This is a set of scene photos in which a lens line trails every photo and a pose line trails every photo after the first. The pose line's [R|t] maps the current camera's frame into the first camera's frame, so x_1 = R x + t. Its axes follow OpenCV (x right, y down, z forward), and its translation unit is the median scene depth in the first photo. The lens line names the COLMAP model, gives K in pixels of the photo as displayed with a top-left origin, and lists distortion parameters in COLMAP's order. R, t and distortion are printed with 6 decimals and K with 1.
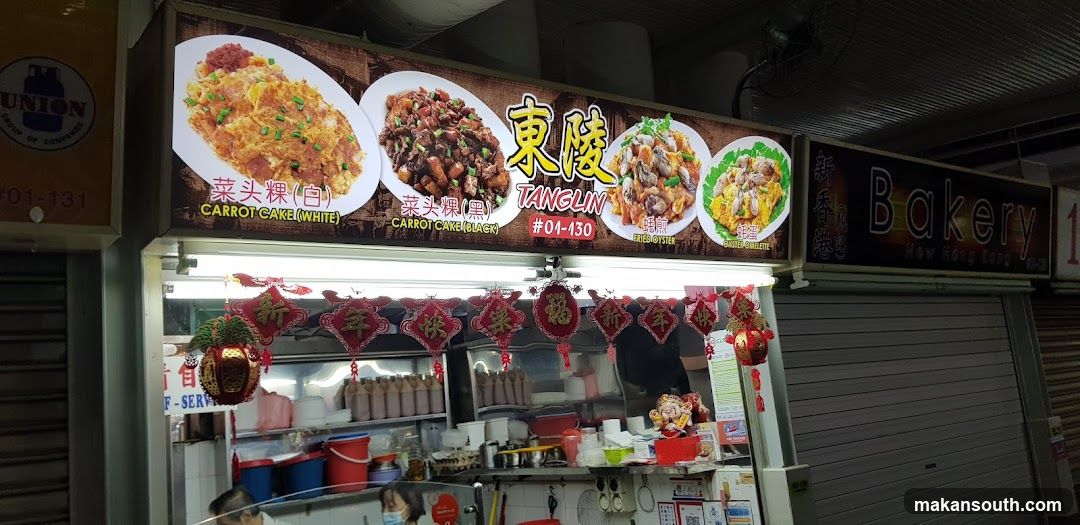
lens RADIAL K [[836.3, 0, 545.8], [0, 836.3, 271.6], [0, 0, 1]] dist [0.124915, -0.258274]
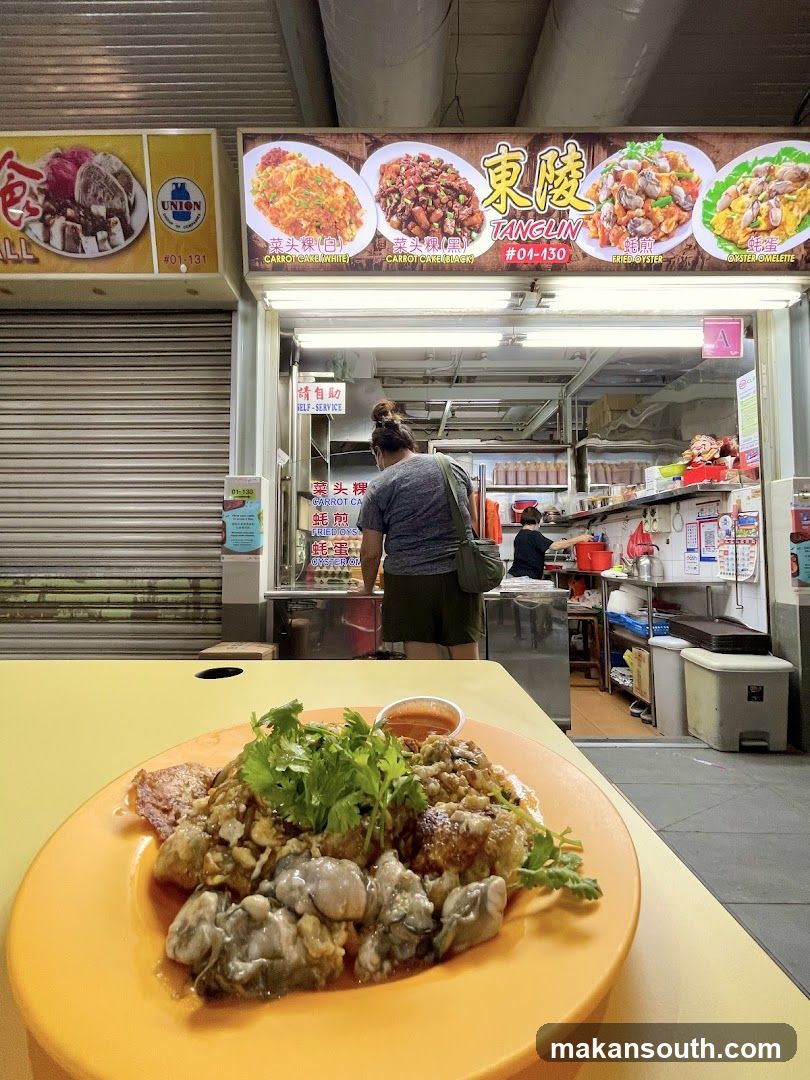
lens RADIAL K [[437.9, 0, 401.2], [0, 437.9, 536.5], [0, 0, 1]] dist [0.001001, -0.000550]
pose [[0.784291, 0.074389, -0.615917, 0.313448], [0.022828, 0.988653, 0.148475, 0.278353], [0.619973, -0.130508, 0.773693, 0.313547]]
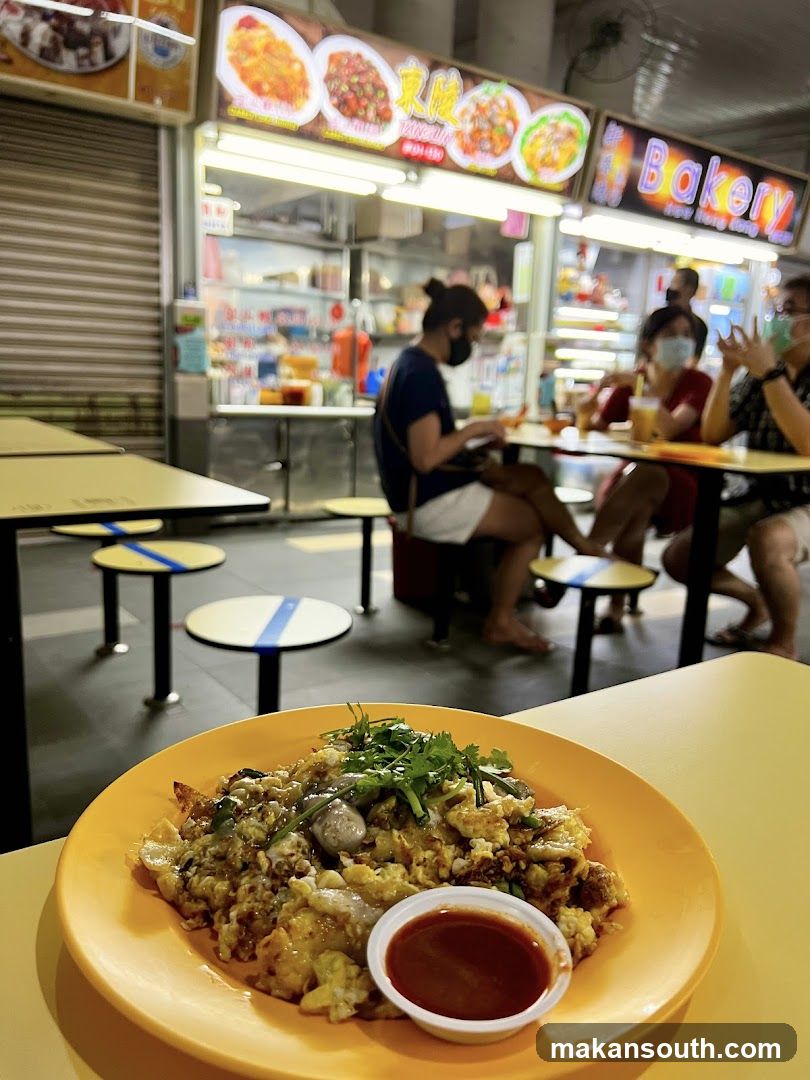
lens RADIAL K [[813.3, 0, 405.0], [0, 813.3, 540.0], [0, 0, 1]] dist [-0.003635, -0.005324]
pose [[0.988998, 0.147425, -0.012224, 0.123780], [-0.132827, 0.921356, 0.365323, 0.078668], [0.065120, -0.359680, 0.930801, -0.826123]]
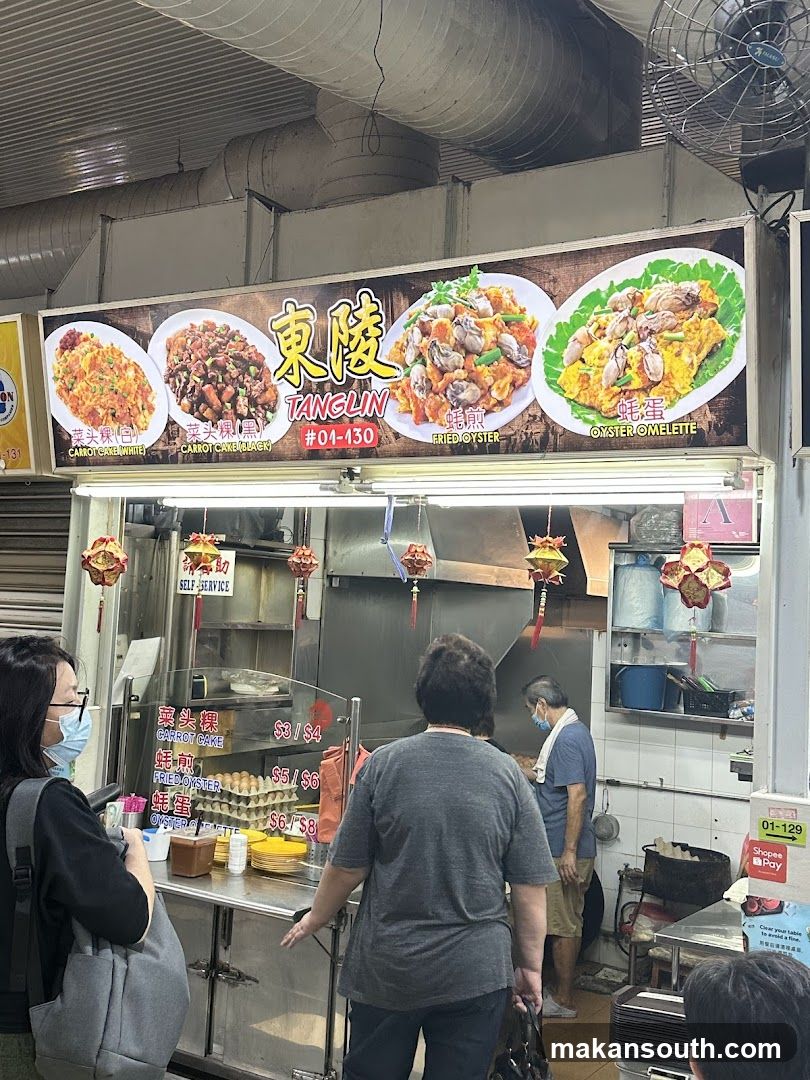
lens RADIAL K [[1157.0, 0, 414.5], [0, 1157.0, 539.9], [0, 0, 1]] dist [0.138221, 0.001389]
pose [[0.348510, 0.058767, -0.935461, 1.274551], [0.067496, 0.993868, 0.087582, -0.047484], [0.934872, -0.093663, 0.342406, 0.659892]]
